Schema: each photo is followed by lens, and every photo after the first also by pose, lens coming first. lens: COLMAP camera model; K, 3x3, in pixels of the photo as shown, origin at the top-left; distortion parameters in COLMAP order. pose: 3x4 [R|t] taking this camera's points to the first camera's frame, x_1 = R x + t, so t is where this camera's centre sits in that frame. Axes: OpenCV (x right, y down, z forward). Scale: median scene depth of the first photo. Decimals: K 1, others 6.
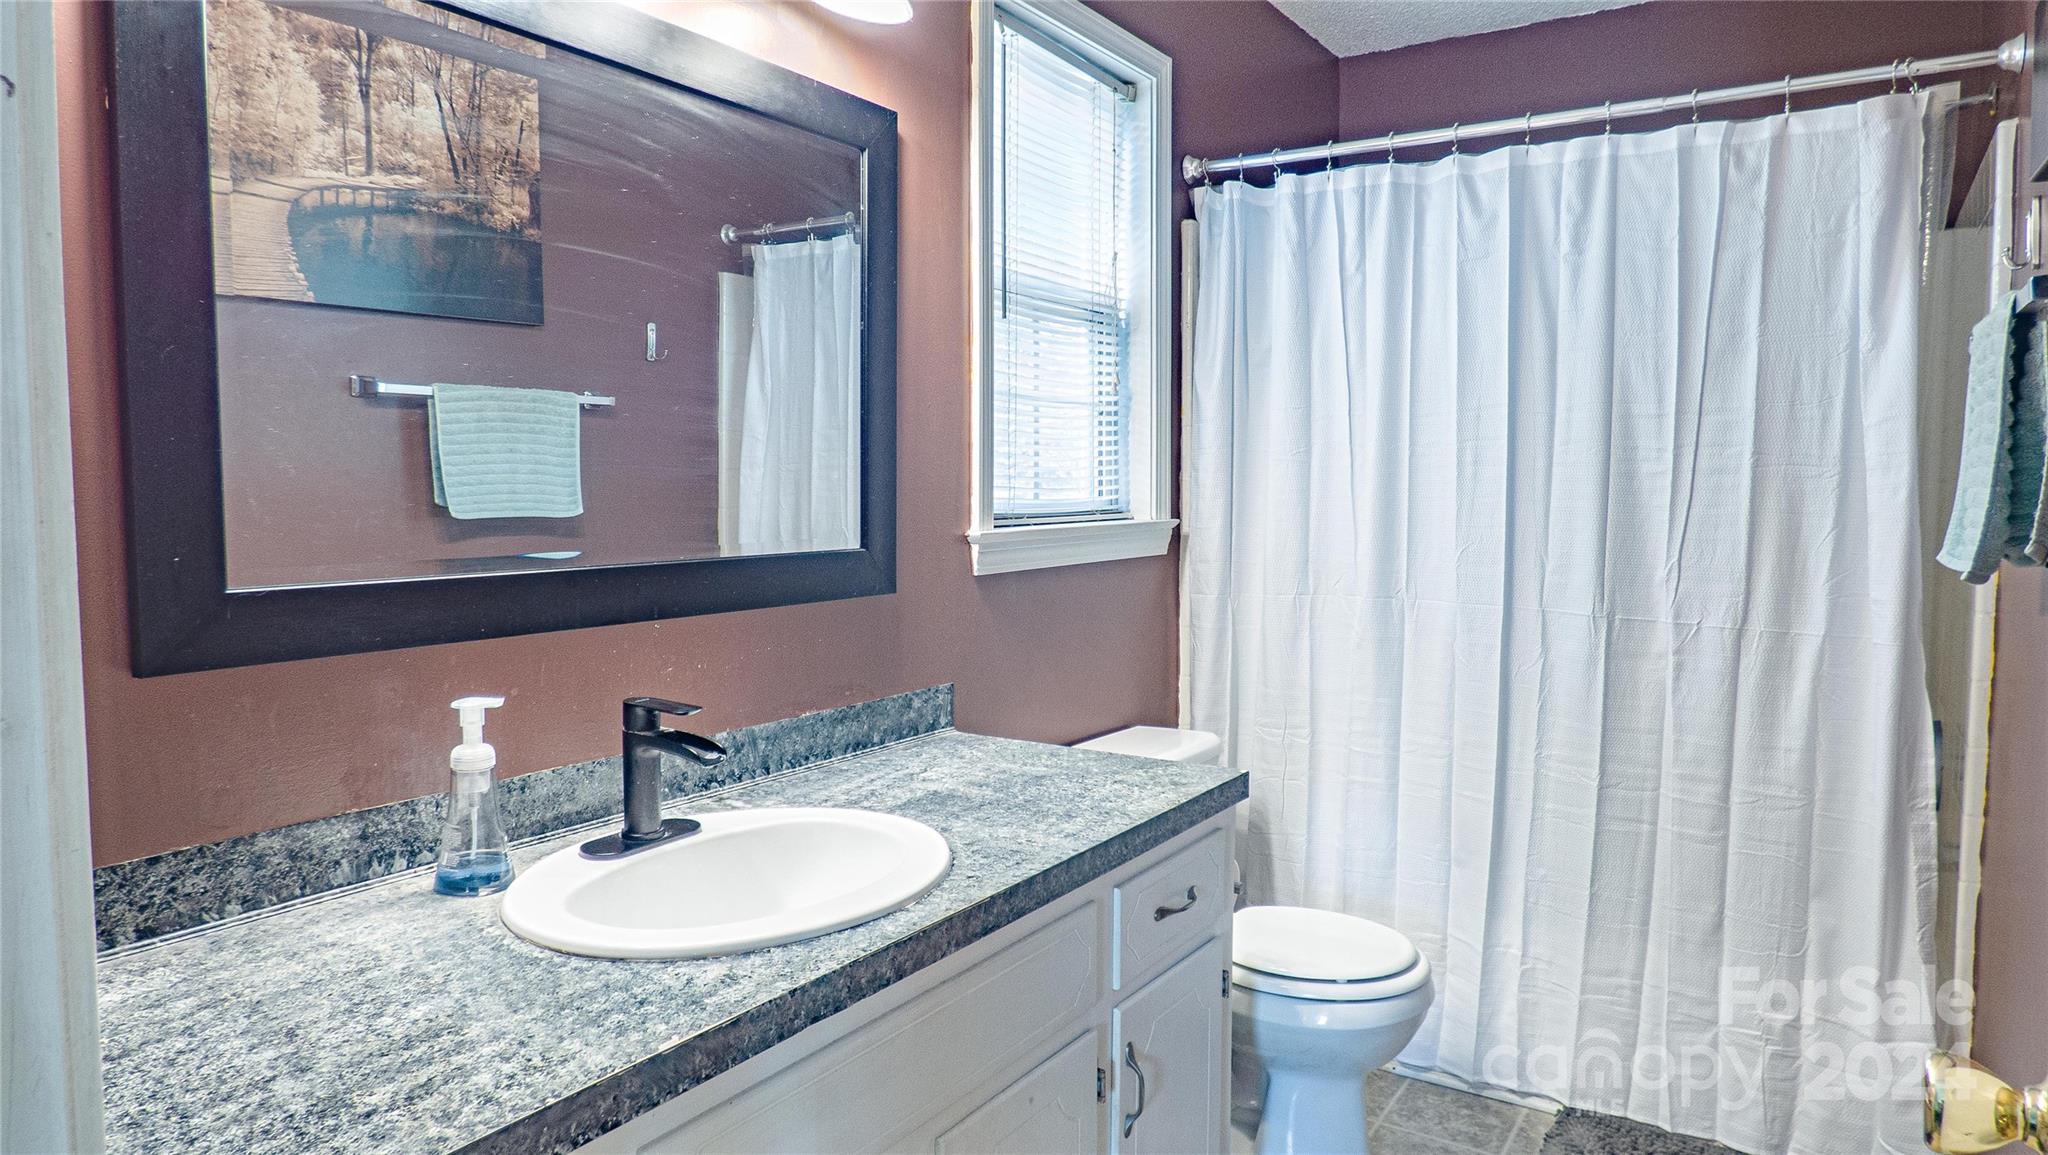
lens RADIAL K [[1252.8, 0, 1026.4], [0, 1252.8, 578.9], [0, 0, 1]] dist [-0.024372, 0.009958]
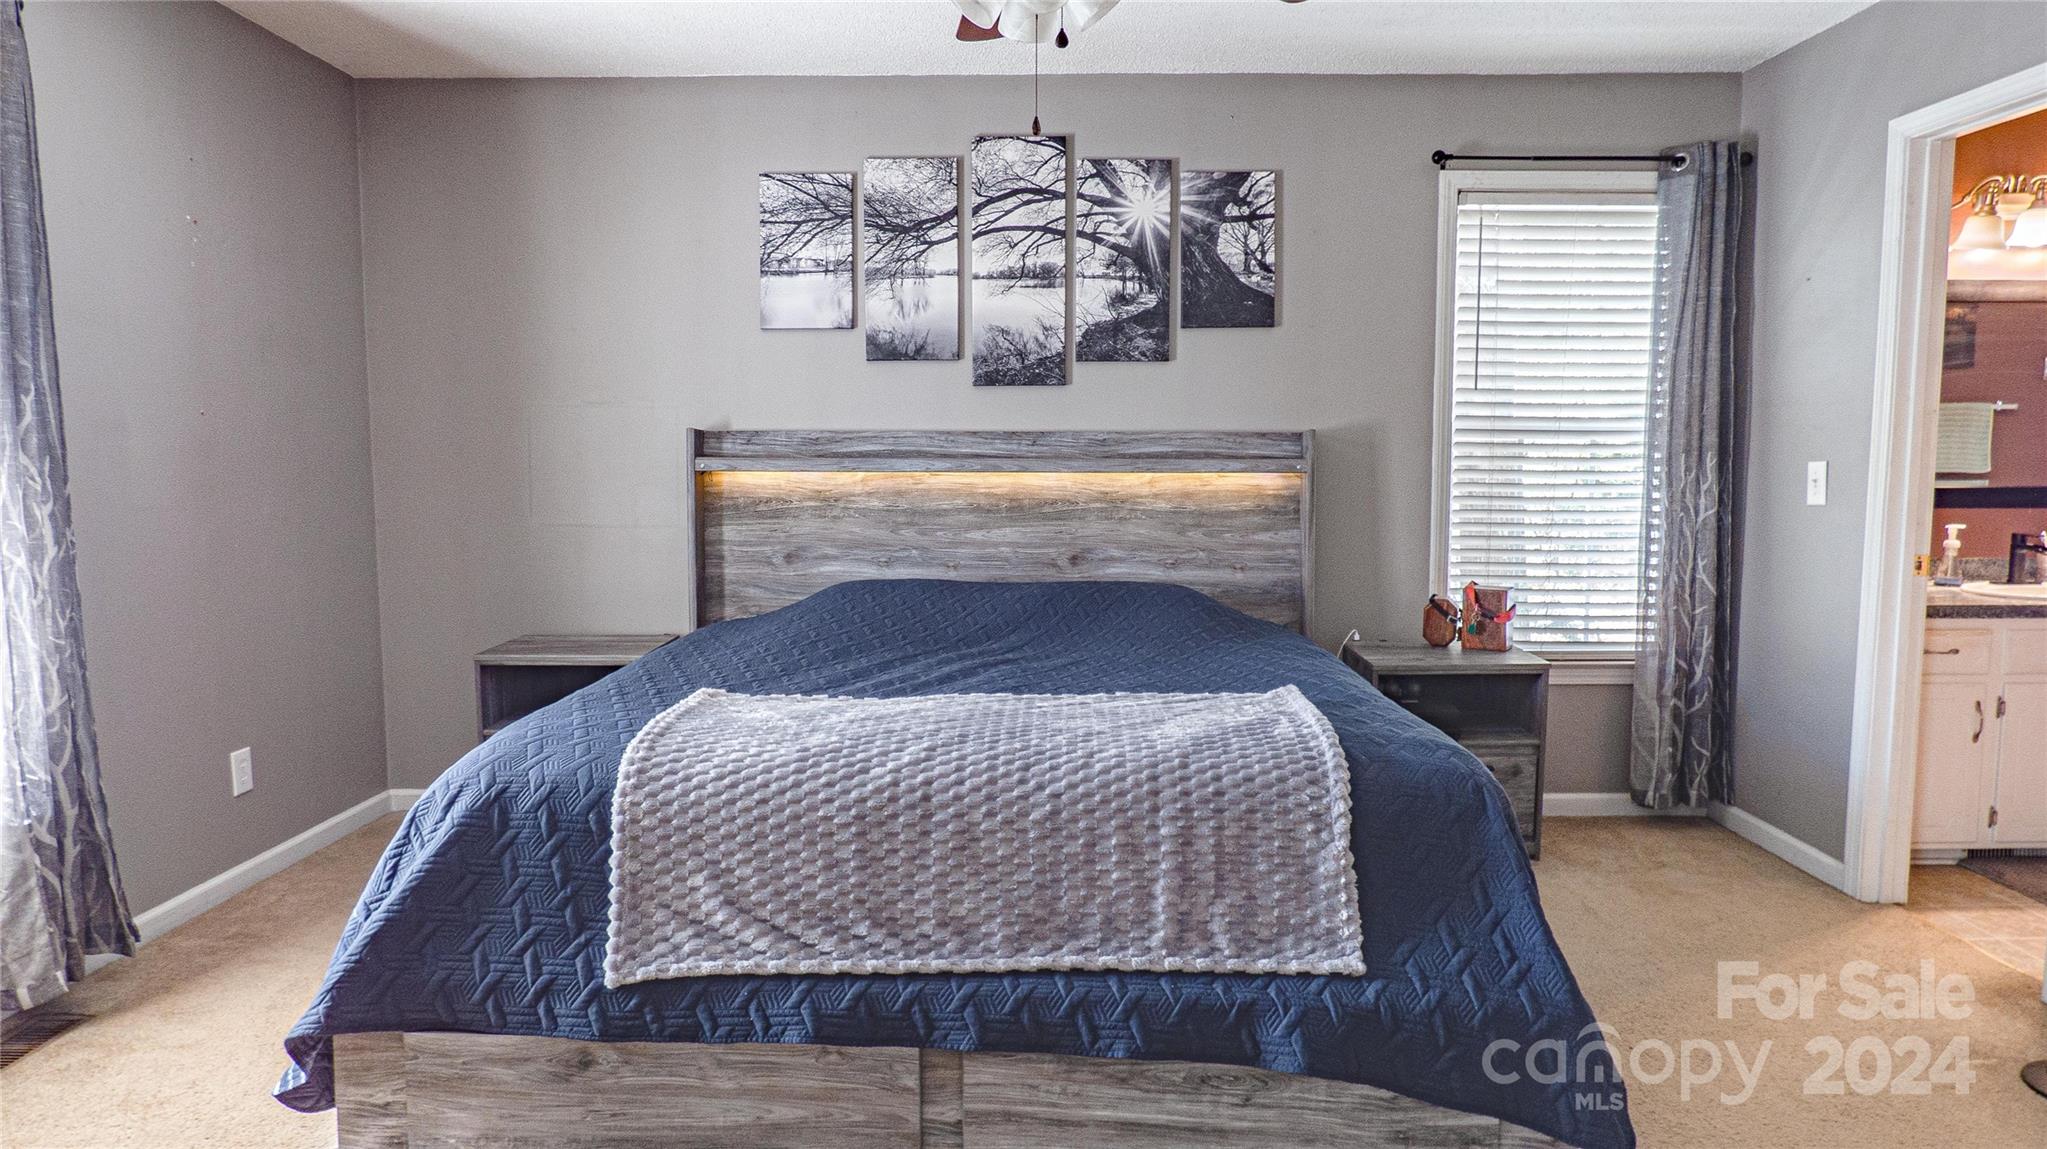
lens RADIAL K [[1237.9, 0, 1016.7], [0, 1237.9, 564.1], [0, 0, 1]] dist [-0.029734, 0.023153]
pose [[0.544274, 0.069883, -0.835992, 0.787212], [-0.056694, 0.997310, 0.046458, 0.167790], [0.836990, 0.022110, 0.546772, -2.436247]]
